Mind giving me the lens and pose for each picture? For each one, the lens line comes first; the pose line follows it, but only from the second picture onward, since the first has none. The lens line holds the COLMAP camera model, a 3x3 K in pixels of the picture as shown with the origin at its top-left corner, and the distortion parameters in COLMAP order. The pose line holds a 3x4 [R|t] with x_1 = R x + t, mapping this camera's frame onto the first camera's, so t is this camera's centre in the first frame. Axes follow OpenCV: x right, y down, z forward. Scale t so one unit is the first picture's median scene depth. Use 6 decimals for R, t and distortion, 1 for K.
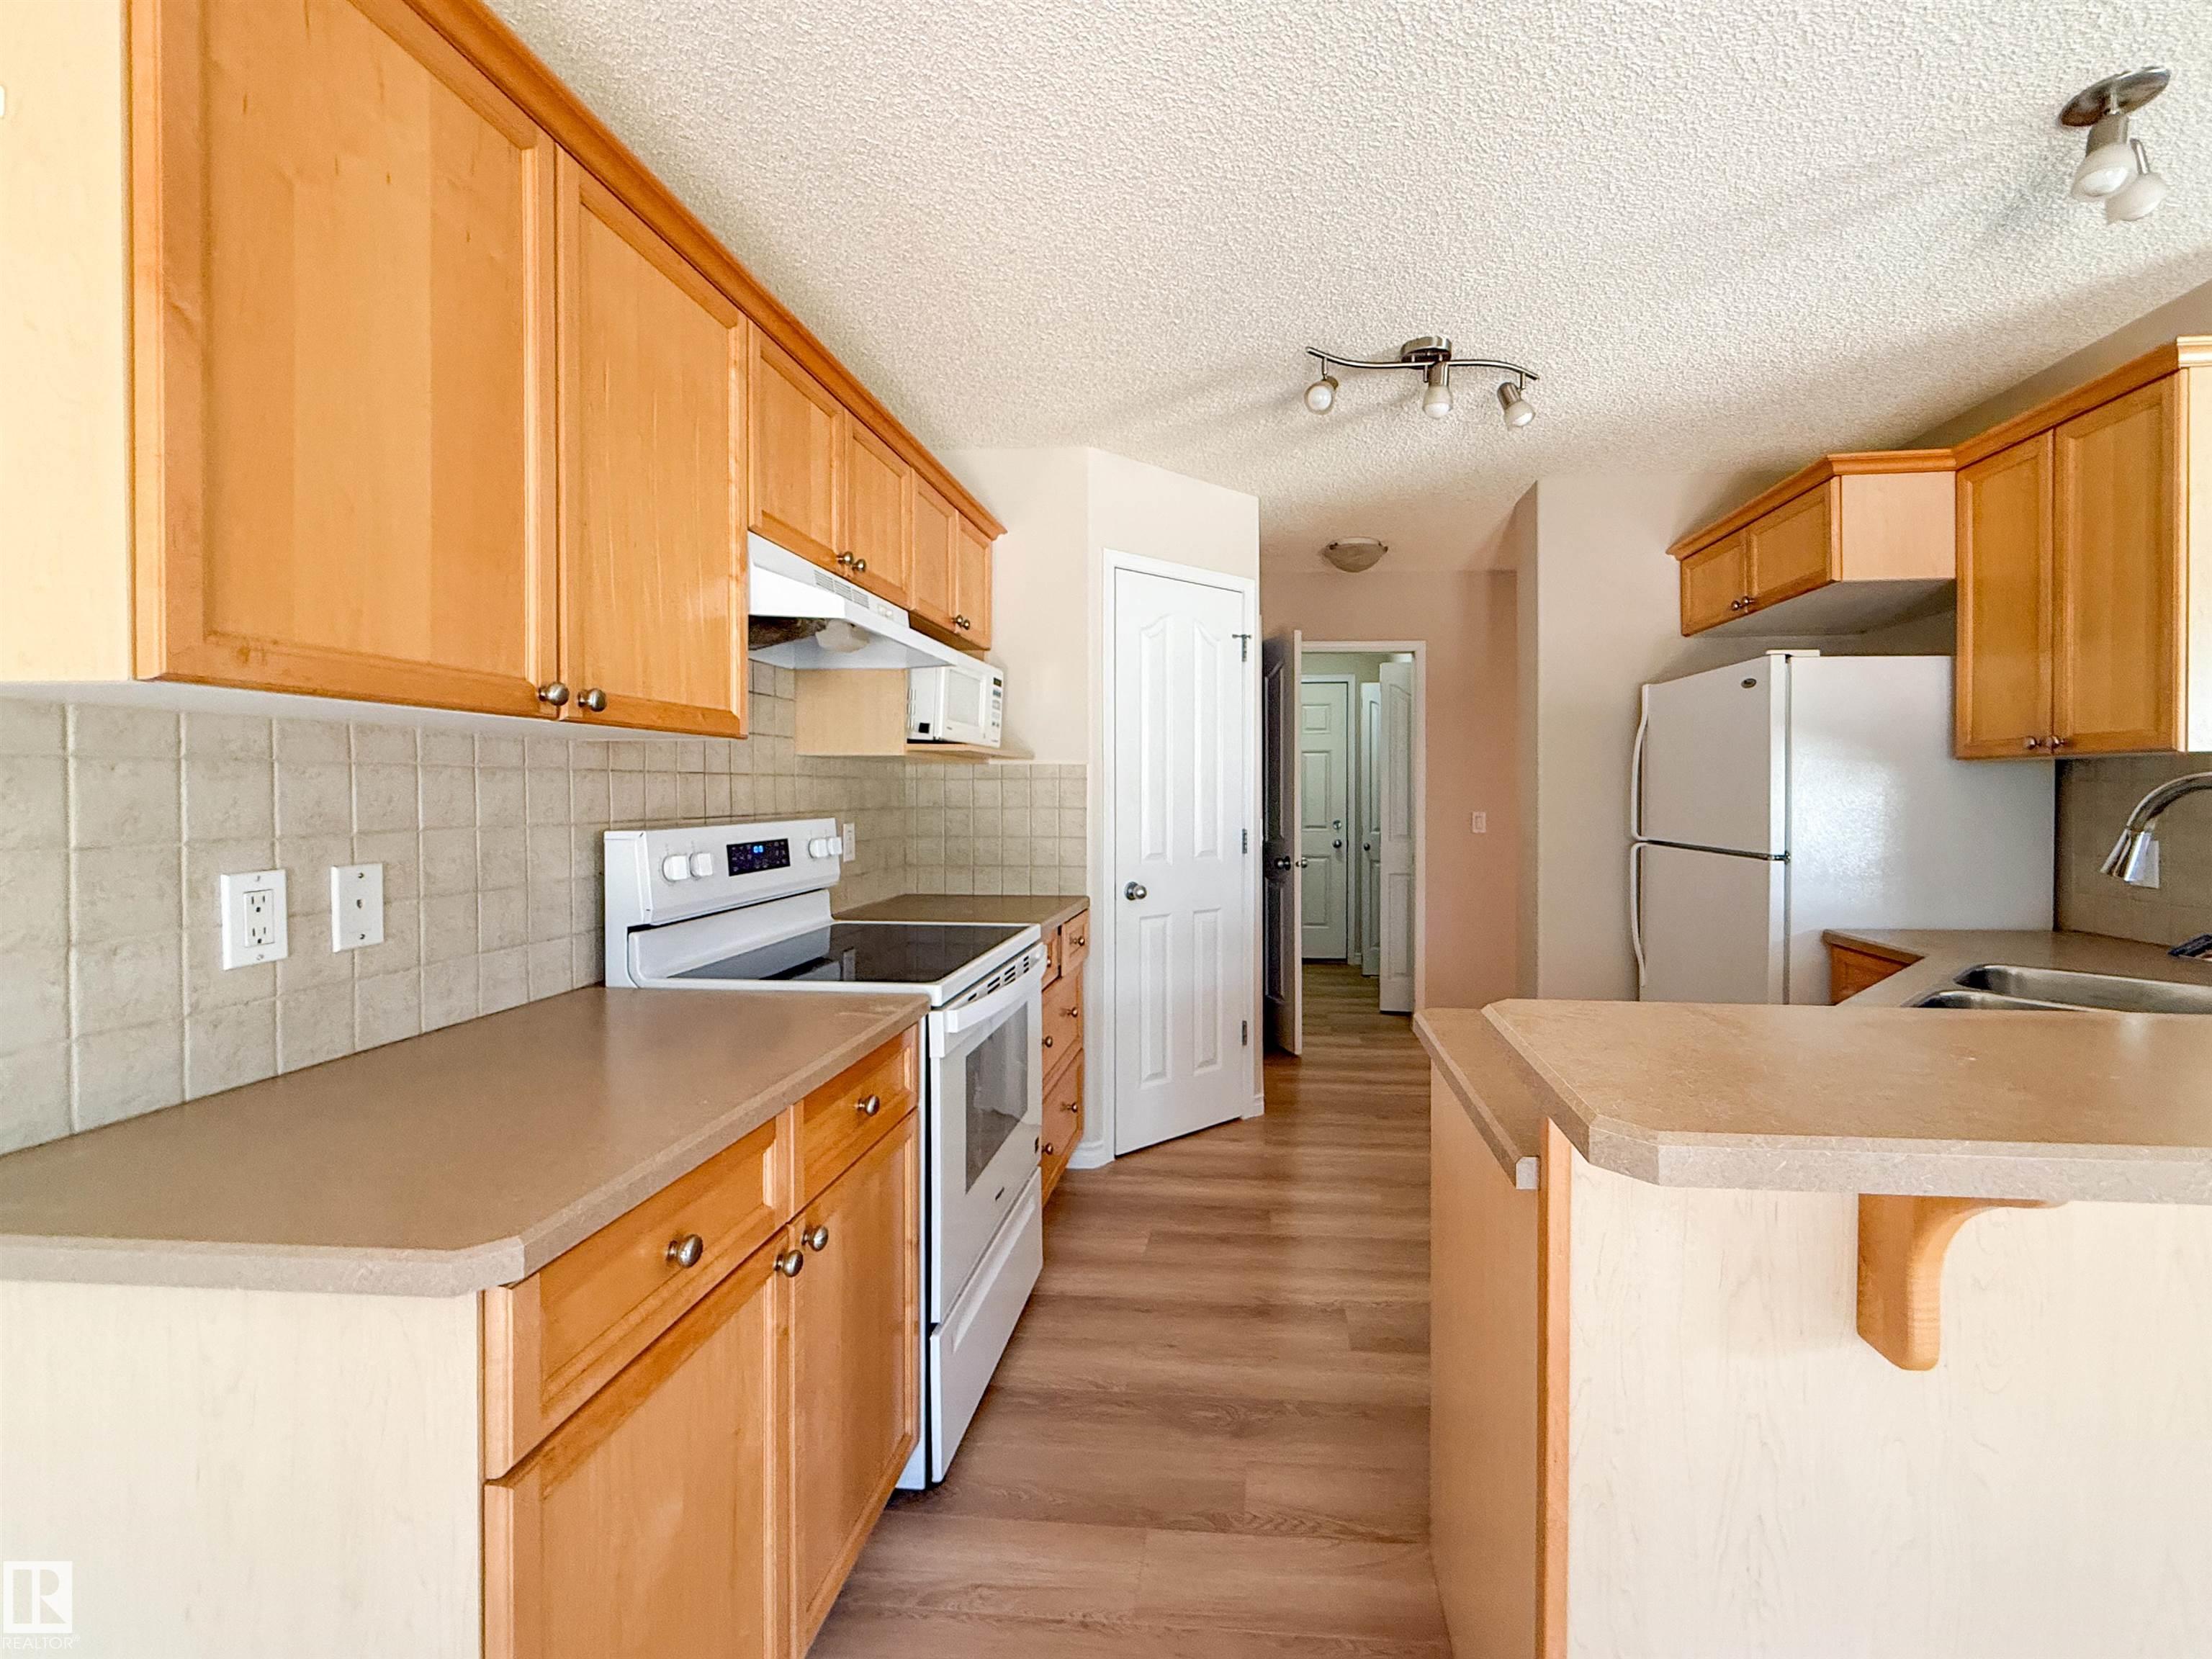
lens RADIAL K [[1726.7, 0, 1105.1], [0, 1726.7, 799.0], [0, 0, 1]] dist [-0.002695, -0.000422]
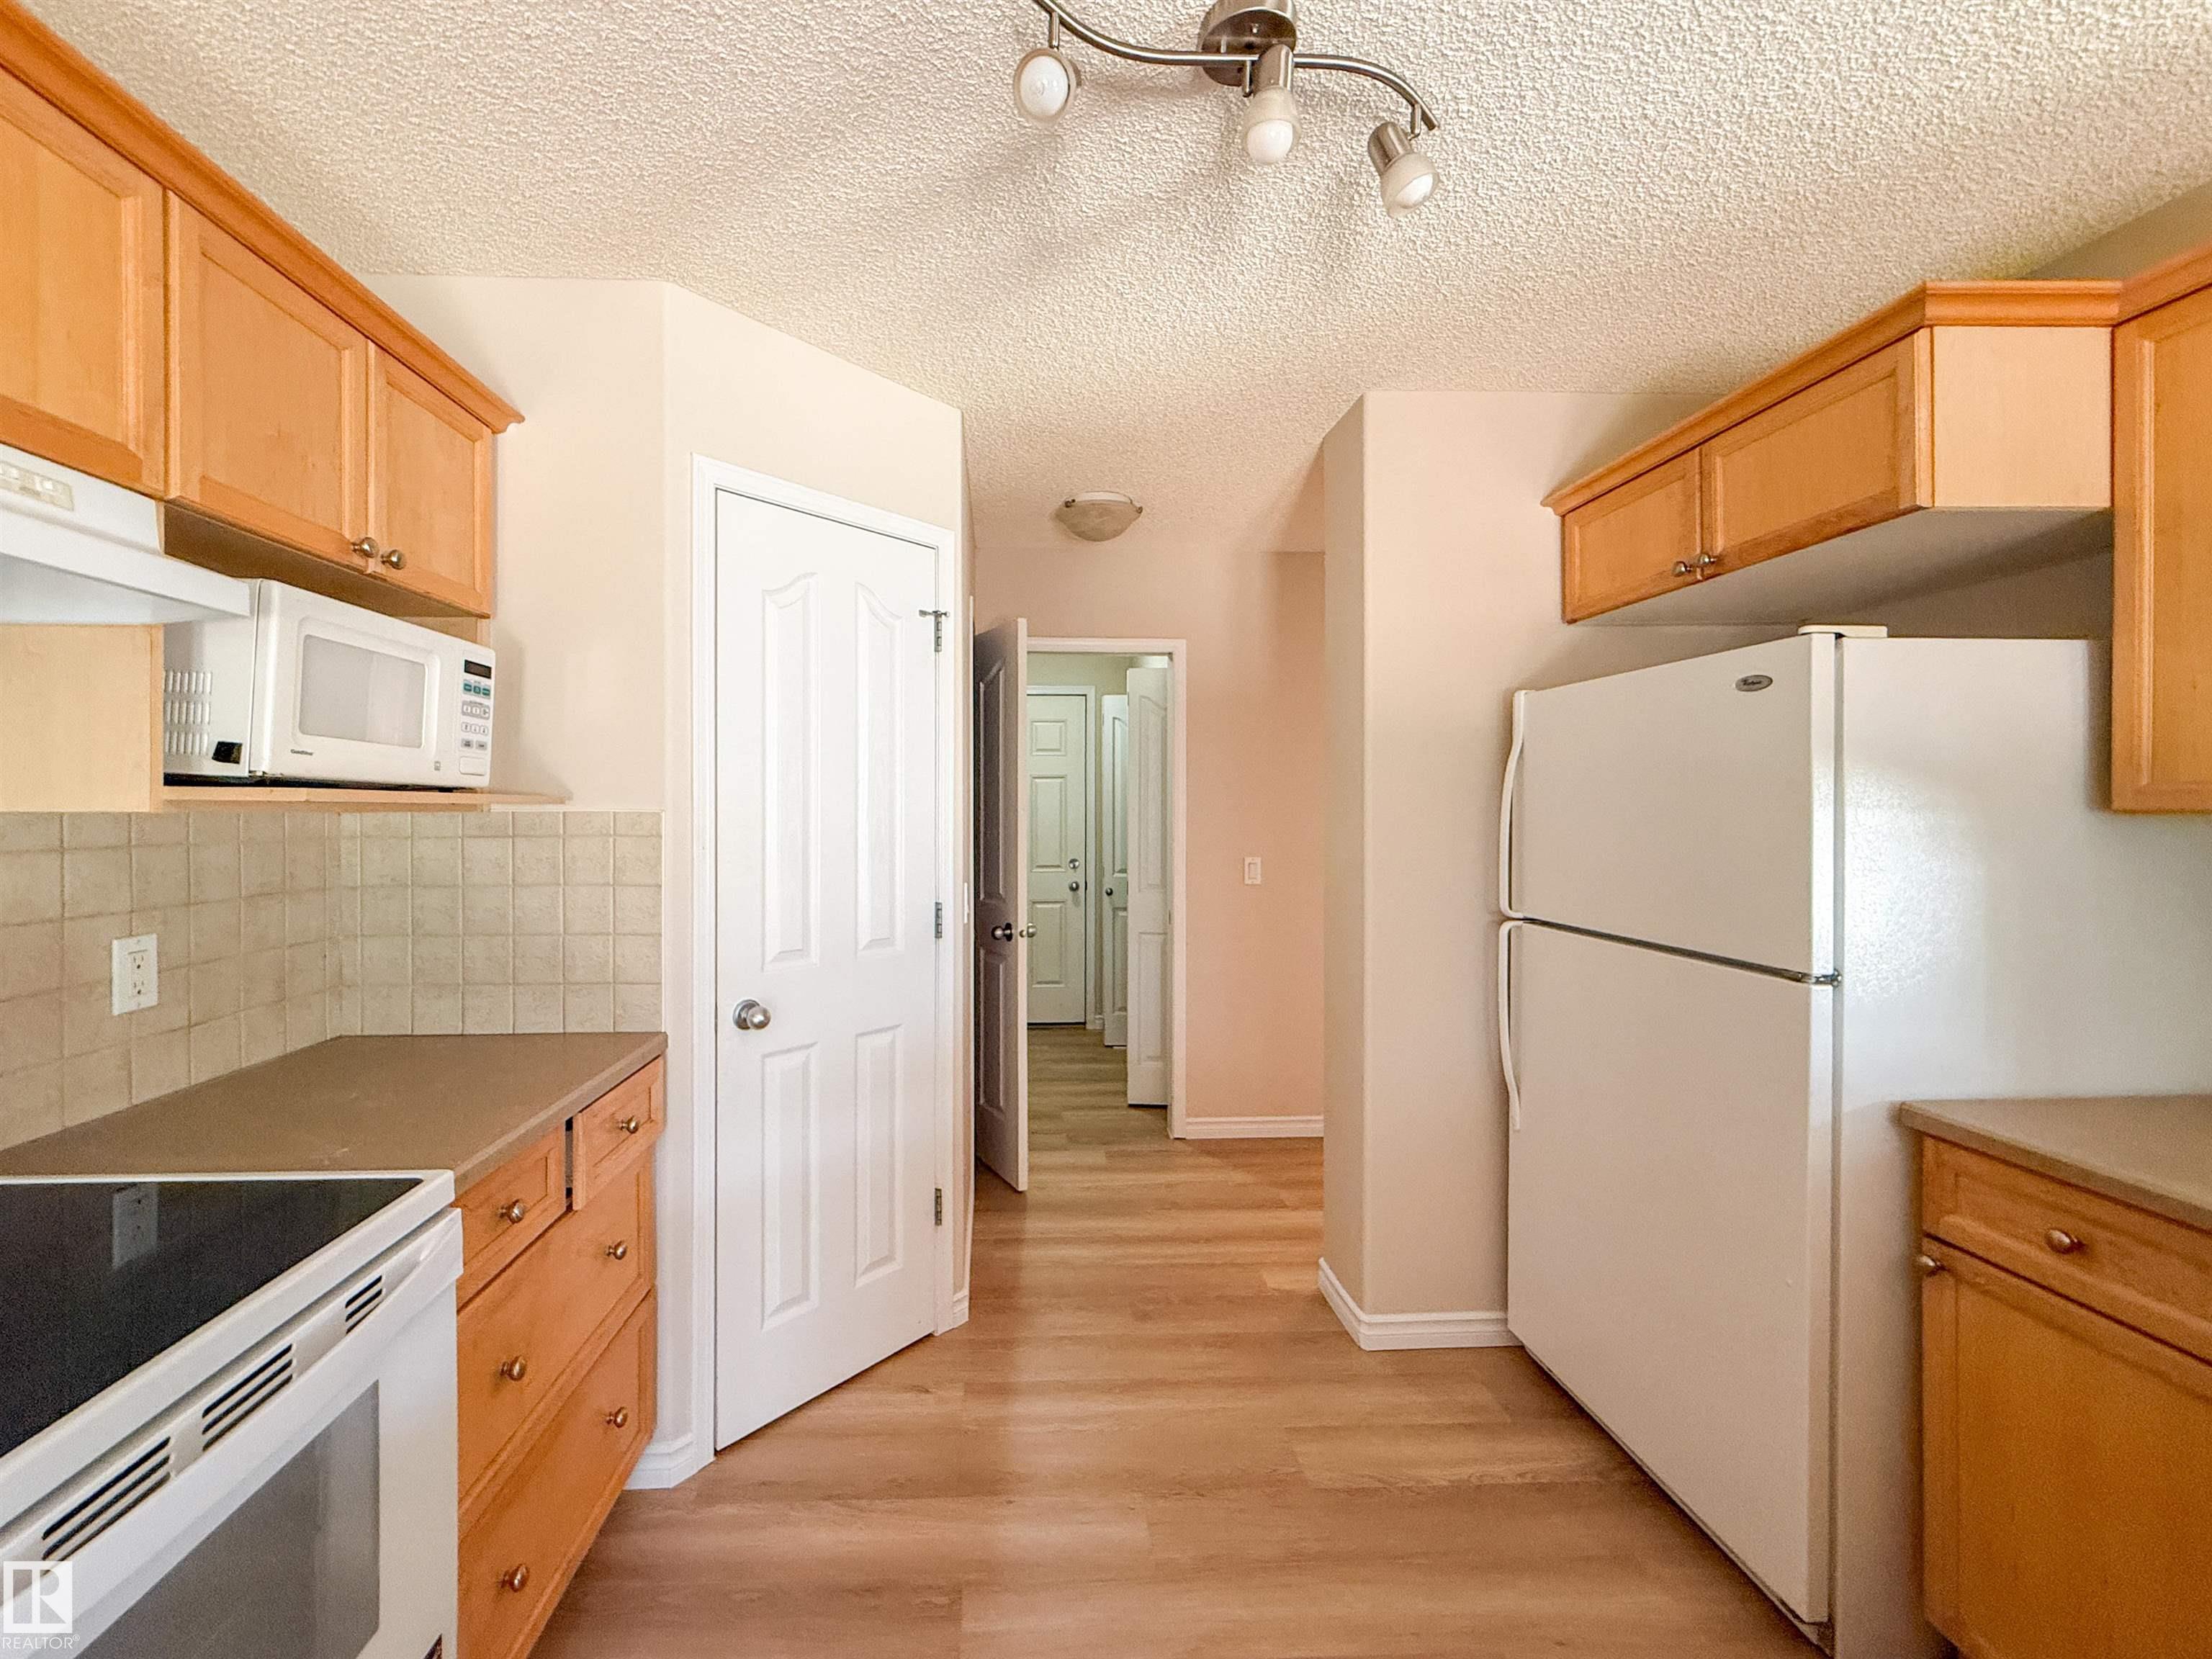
lens RADIAL K [[1726.7, 0, 1105.1], [0, 1726.7, 799.0], [0, 0, 1]] dist [-0.002695, -0.000422]
pose [[0.988427, 0.000644, 0.151698, 0.049043], [0.001019, 0.999940, -0.010882, -0.017258], [-0.151696, 0.010910, 0.988367, 0.373501]]
